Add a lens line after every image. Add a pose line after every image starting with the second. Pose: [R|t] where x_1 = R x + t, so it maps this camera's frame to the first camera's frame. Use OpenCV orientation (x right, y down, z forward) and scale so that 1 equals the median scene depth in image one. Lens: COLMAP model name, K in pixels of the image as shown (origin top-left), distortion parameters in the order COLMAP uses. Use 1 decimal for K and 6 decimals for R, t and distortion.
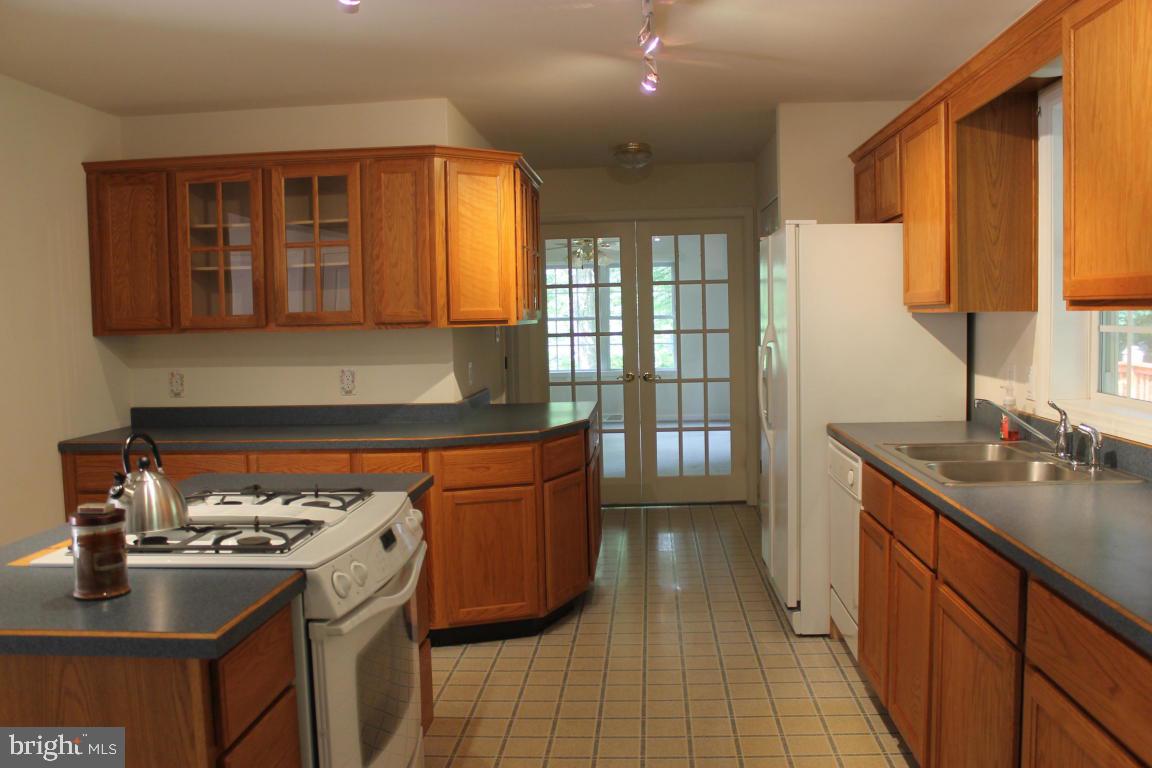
lens RADIAL K [[994.8, 0, 576.0], [0, 994.8, 384.0], [0, 0, 1]] dist [-0.142720, 0.126793]
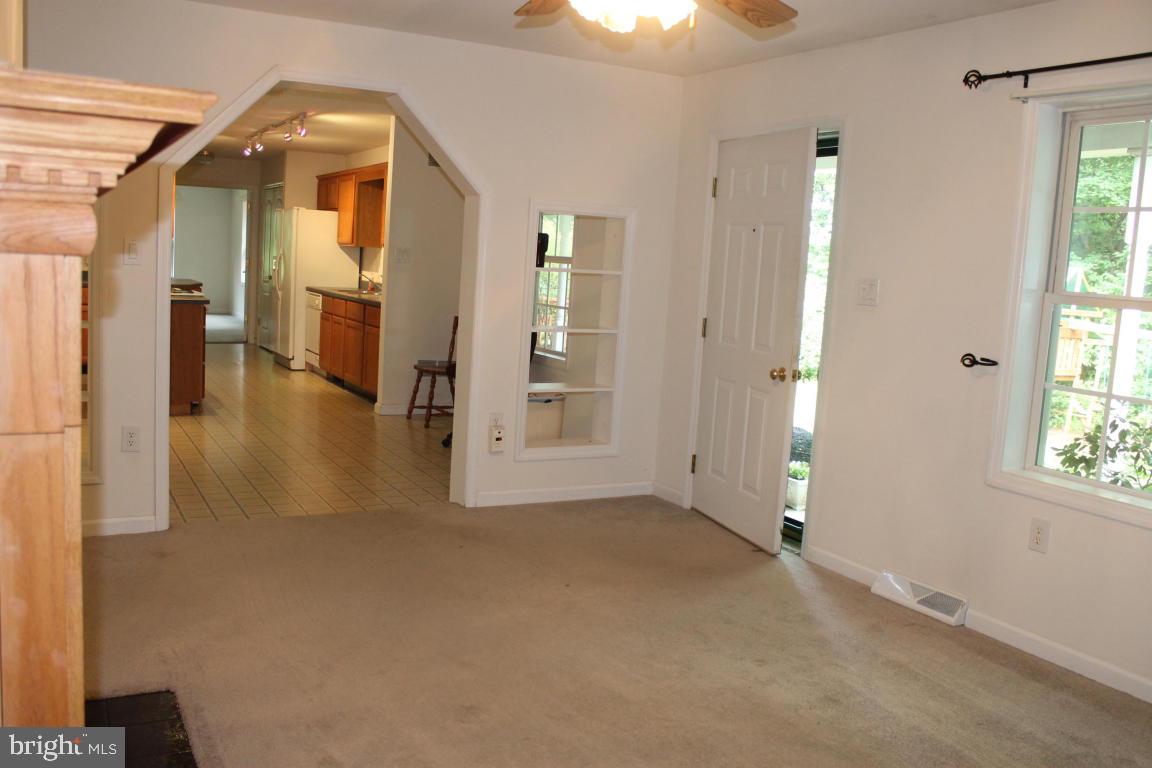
lens RADIAL K [[994.8, 0, 576.0], [0, 994.8, 384.0], [0, 0, 1]] dist [-0.142720, 0.126793]
pose [[0.836823, 0.005873, 0.547442, -0.534874], [-0.040592, 0.997856, 0.051345, 0.126498], [-0.545967, -0.065188, 0.835267, -1.478121]]
